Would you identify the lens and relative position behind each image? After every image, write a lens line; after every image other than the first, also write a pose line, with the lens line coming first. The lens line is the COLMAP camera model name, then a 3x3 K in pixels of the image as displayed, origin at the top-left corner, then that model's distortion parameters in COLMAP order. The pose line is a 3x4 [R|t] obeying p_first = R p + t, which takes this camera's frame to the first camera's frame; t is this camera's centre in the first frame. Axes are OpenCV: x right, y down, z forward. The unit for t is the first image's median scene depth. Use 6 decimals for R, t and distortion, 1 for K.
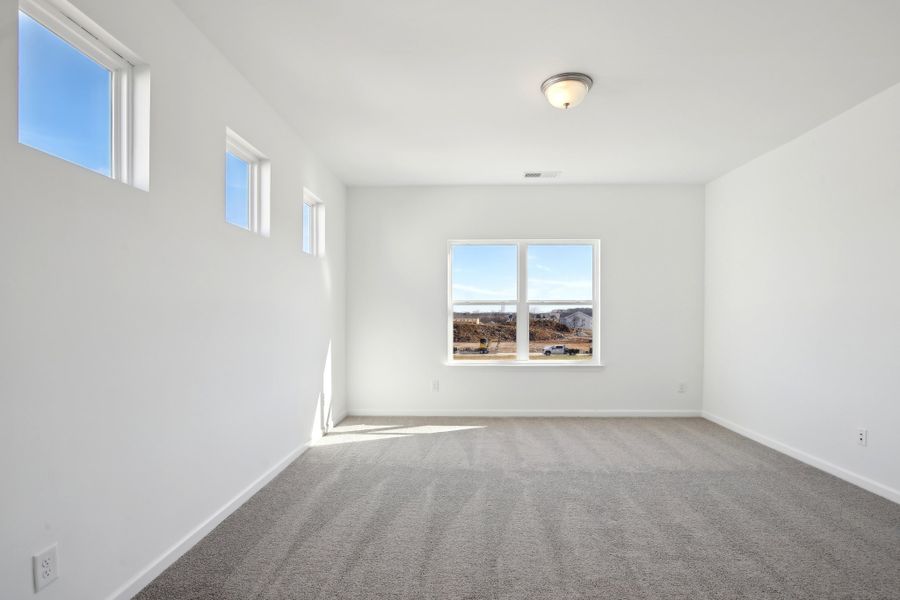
lens RADIAL K [[473.6, 0, 459.5], [0, 473.6, 315.6], [0, 0, 1]] dist [-0.035634, 0.000387]
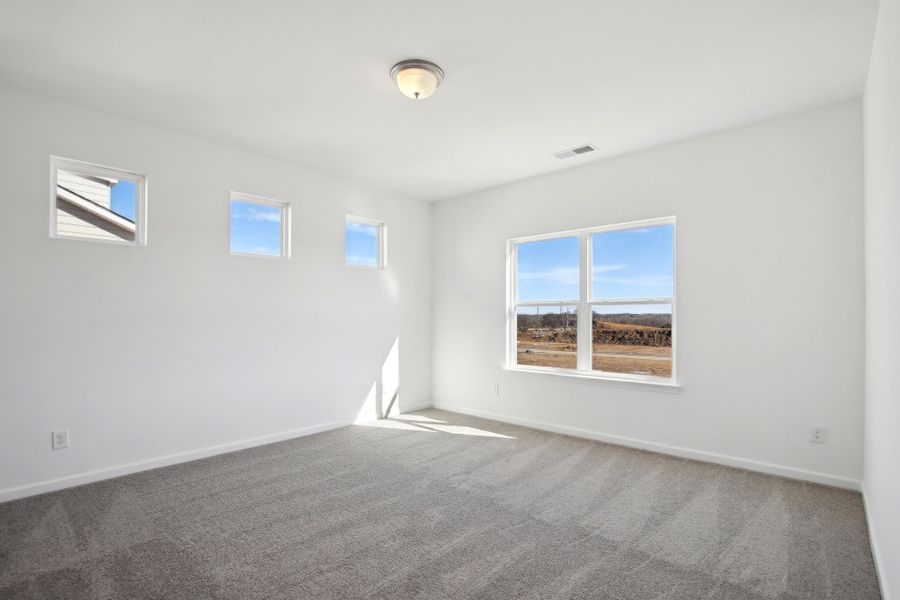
lens RADIAL K [[473.6, 0, 459.5], [0, 473.6, 315.6], [0, 0, 1]] dist [-0.035634, 0.000387]
pose [[0.708531, -0.001788, -0.705678, 0.671062], [0.001814, 0.999998, -0.000712, -0.005291], [0.705677, -0.000776, 0.708533, 0.282660]]
